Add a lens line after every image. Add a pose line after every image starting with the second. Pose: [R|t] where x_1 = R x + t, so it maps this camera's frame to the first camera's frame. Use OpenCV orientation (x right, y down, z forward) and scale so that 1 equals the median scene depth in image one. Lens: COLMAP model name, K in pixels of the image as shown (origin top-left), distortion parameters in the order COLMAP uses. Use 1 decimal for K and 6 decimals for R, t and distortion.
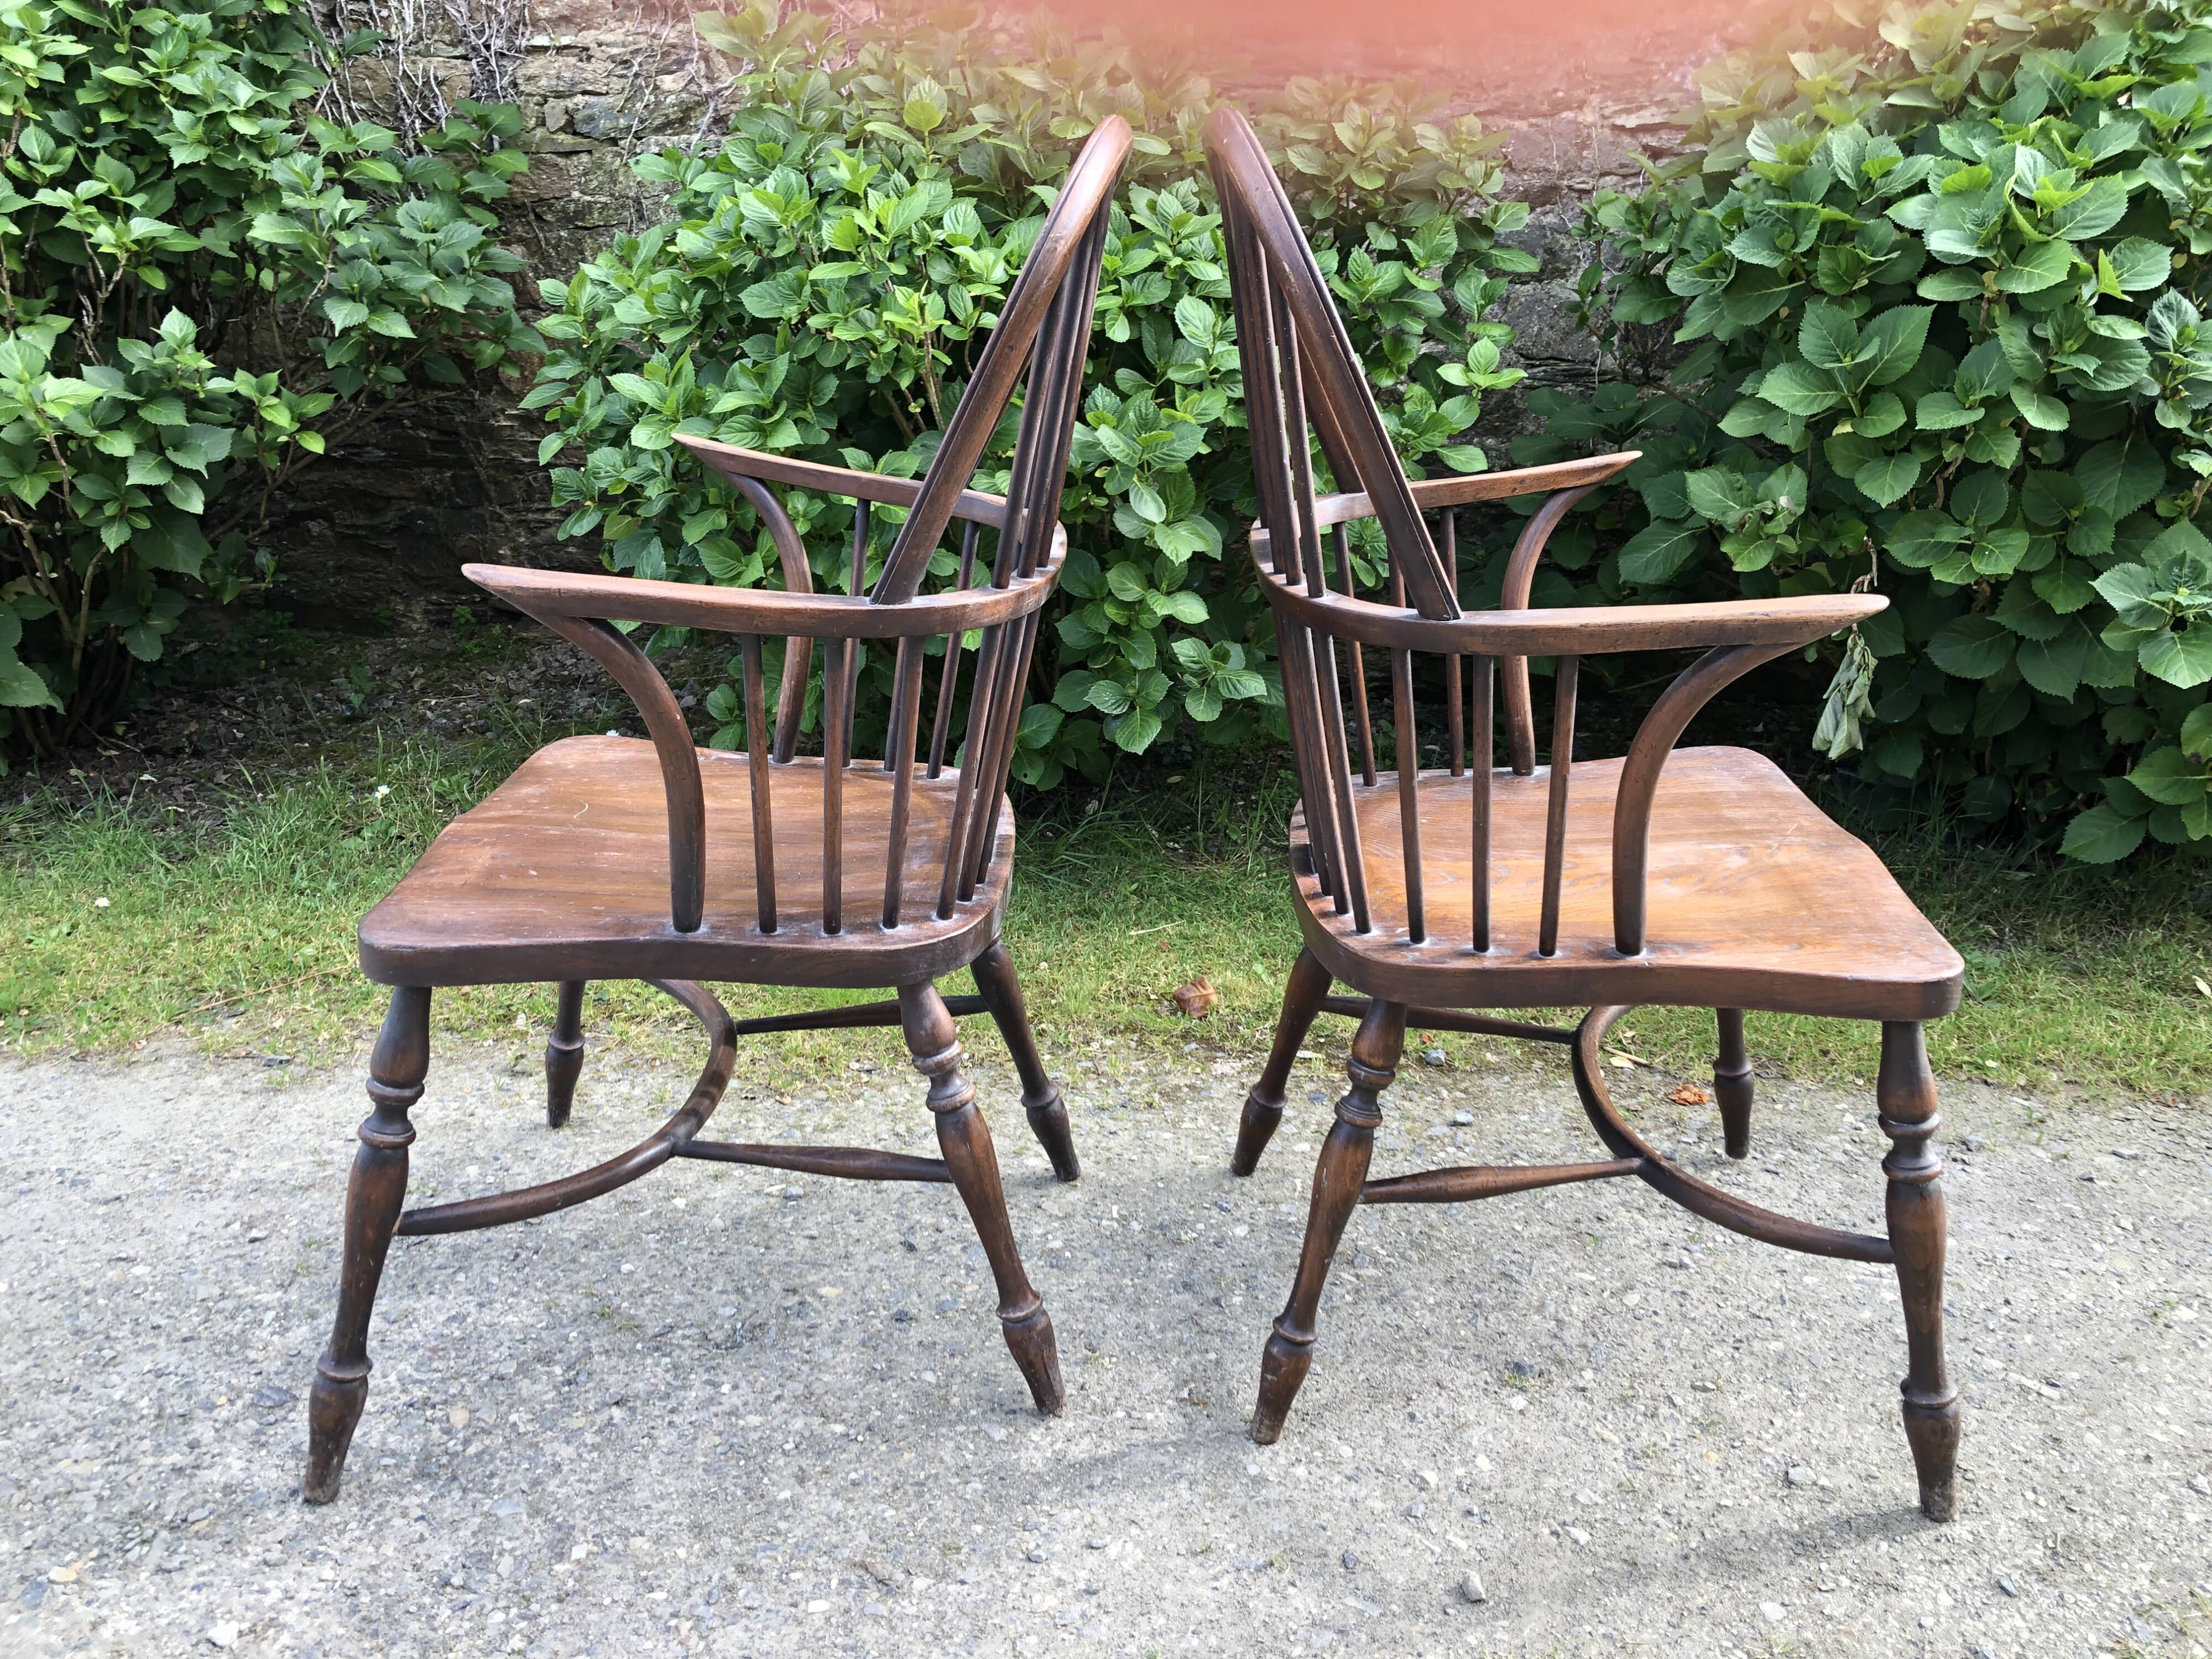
lens RADIAL K [[1898.9, 0, 1112.7], [0, 1898.9, 836.6], [0, 0, 1]] dist [-0.003142, 0.048269]
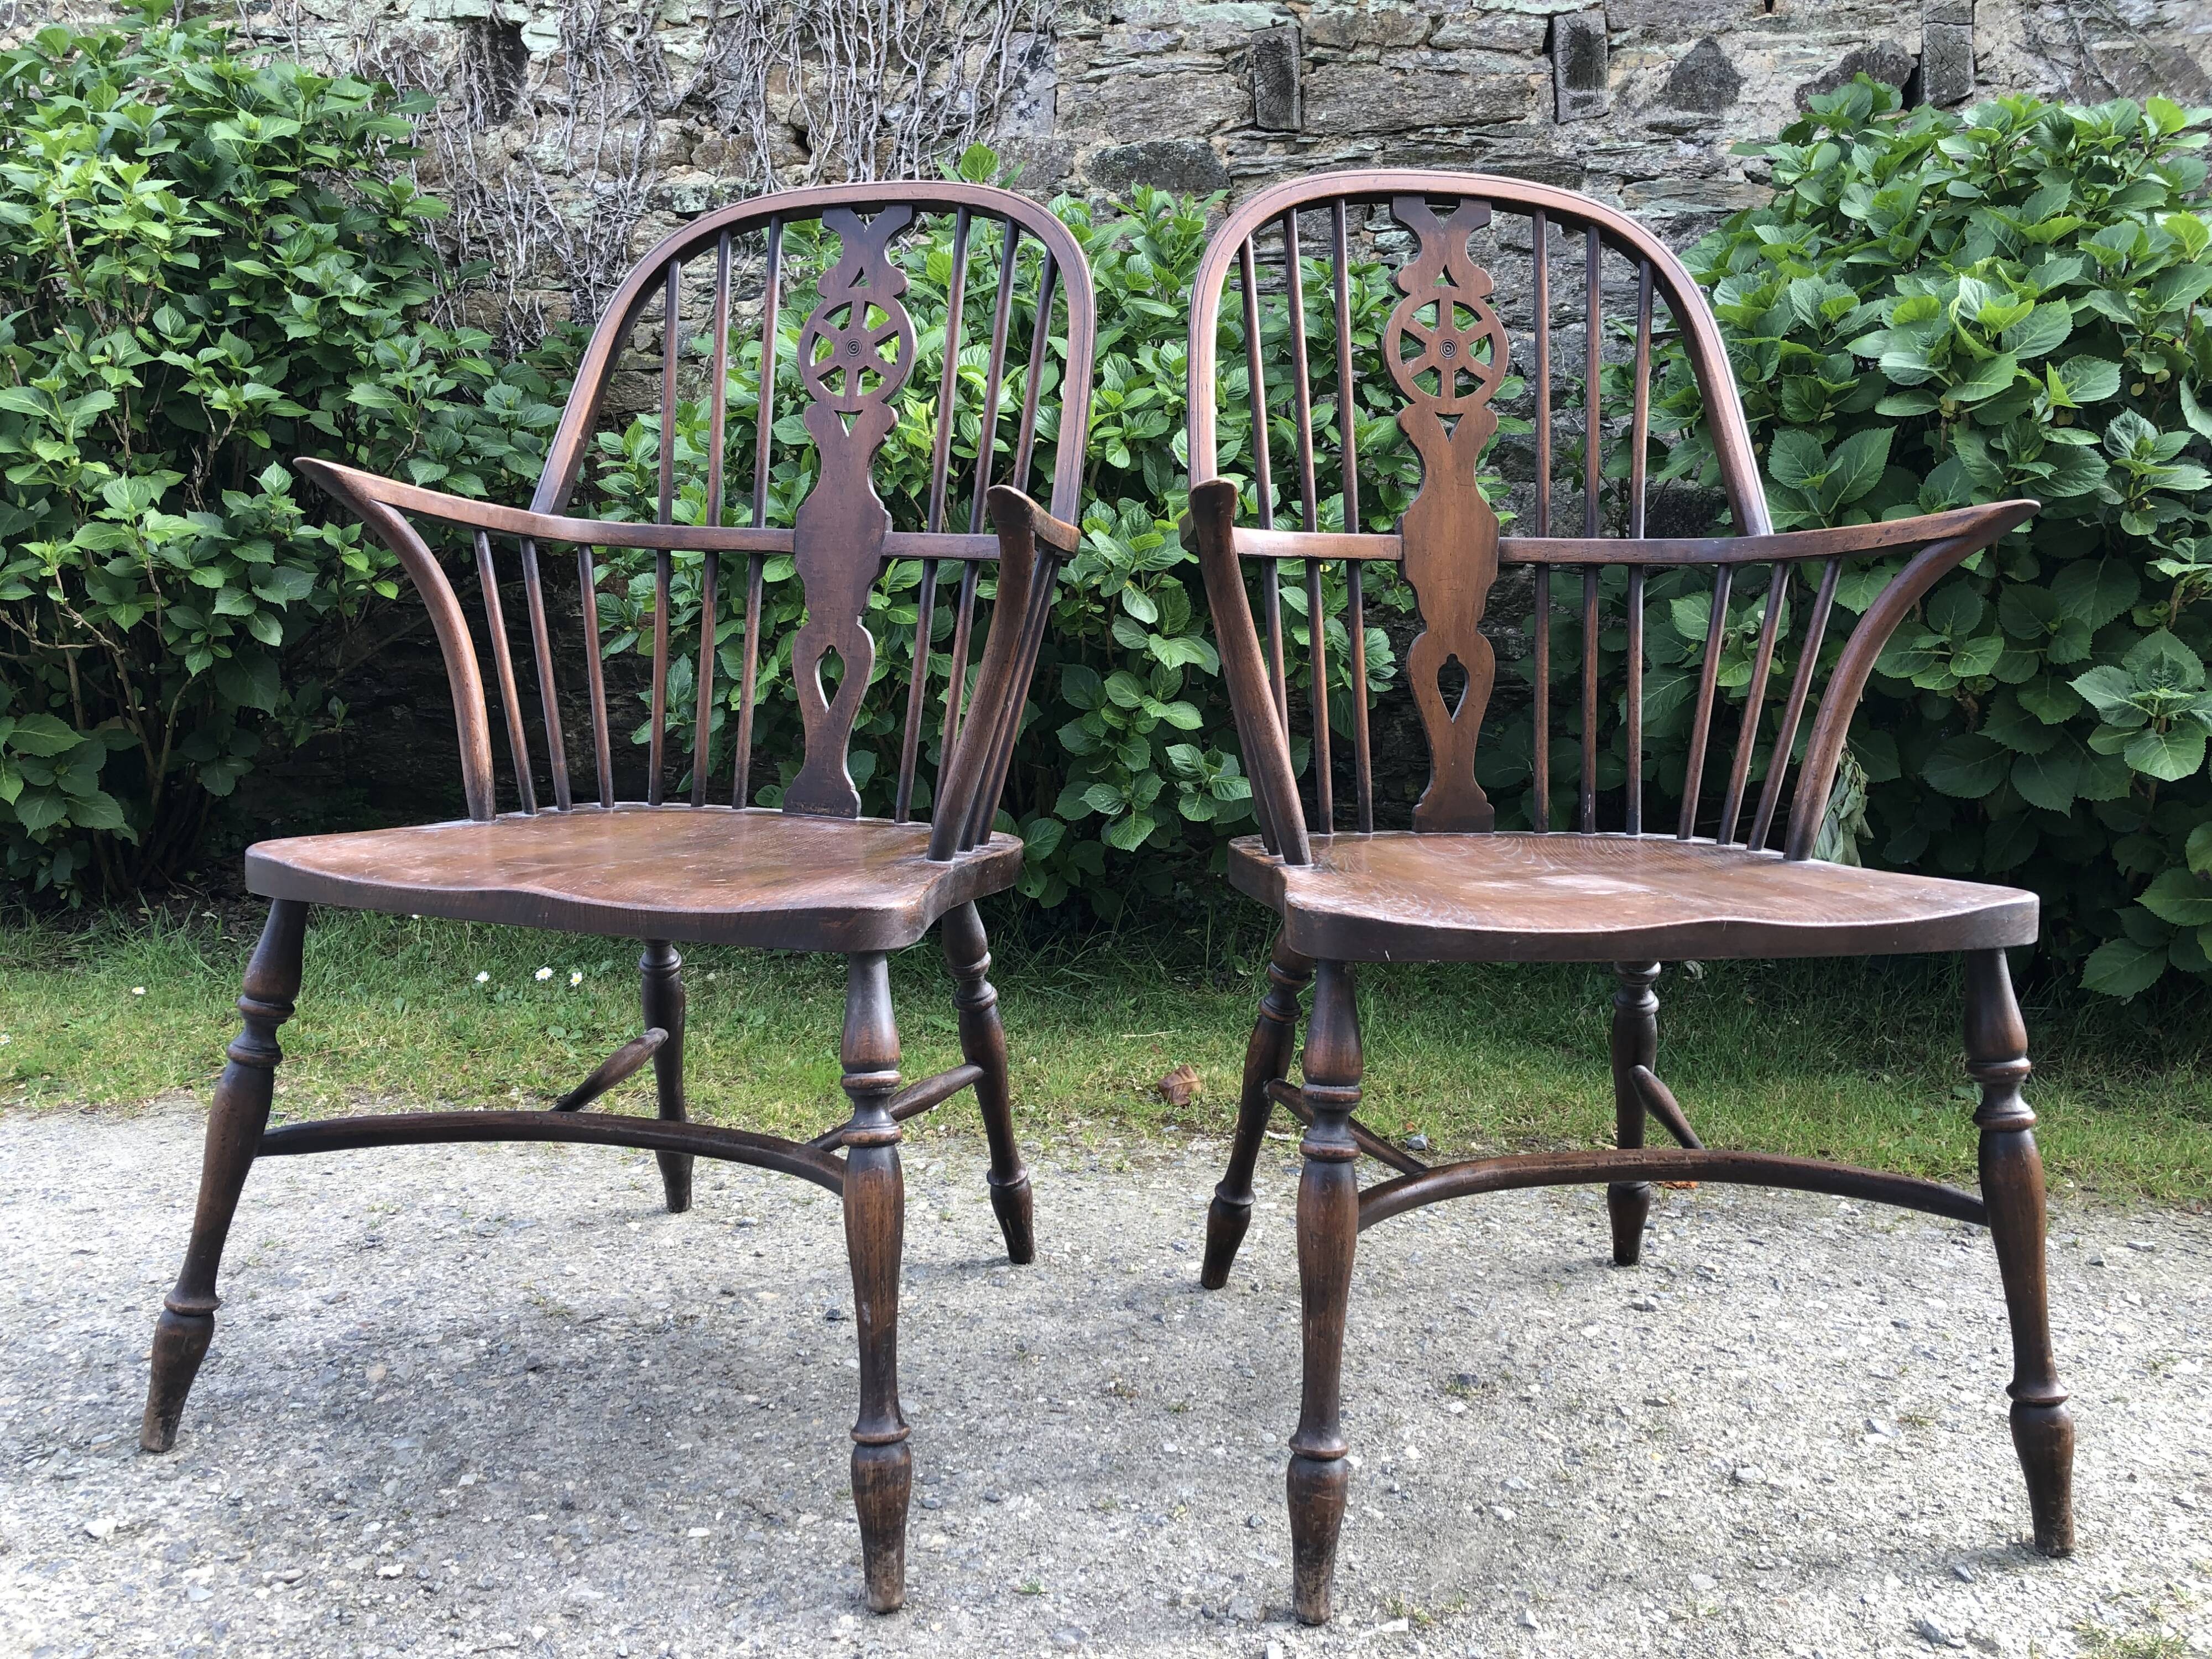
lens RADIAL K [[1899.7, 0, 1104.1], [0, 1899.7, 814.8], [0, 0, 1]] dist [0.005919, 0.016209]
pose [[0.997800, 0.013146, -0.064973, 0.067447], [-0.025705, 0.980179, -0.196441, 0.142070], [0.061103, 0.197679, 0.978361, -0.006024]]
